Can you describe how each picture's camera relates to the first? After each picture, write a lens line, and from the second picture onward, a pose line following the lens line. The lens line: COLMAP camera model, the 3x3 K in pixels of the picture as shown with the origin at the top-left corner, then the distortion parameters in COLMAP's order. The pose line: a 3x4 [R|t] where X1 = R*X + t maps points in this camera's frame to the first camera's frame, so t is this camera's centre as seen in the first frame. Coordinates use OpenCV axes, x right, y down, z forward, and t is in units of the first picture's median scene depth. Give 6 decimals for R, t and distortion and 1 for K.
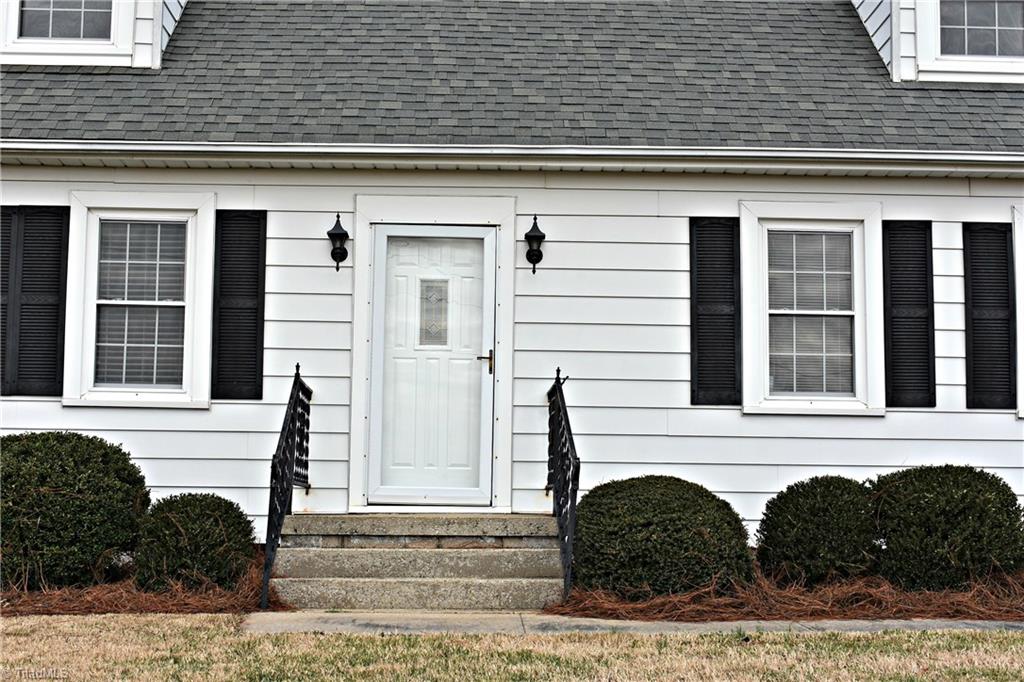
lens RADIAL K [[1527.5, 0, 512.0], [0, 1527.5, 341.0], [0, 0, 1]] dist [-0.025736, -0.056563]
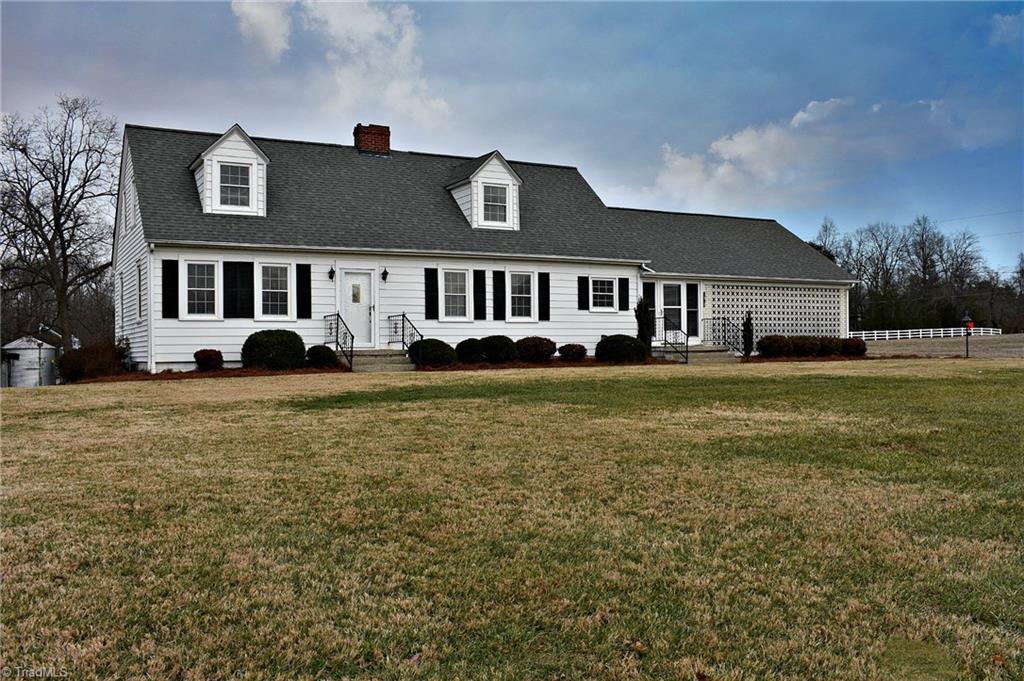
lens RADIAL K [[880.6, 0, 512.0], [0, 880.6, 340.5], [0, 0, 1]] dist [-0.000177, -0.000132]
pose [[0.905956, -0.014499, 0.423124, -0.595685], [-0.024557, 0.995931, 0.086706, -0.097491], [-0.422659, -0.088943, 0.901914, -1.017854]]
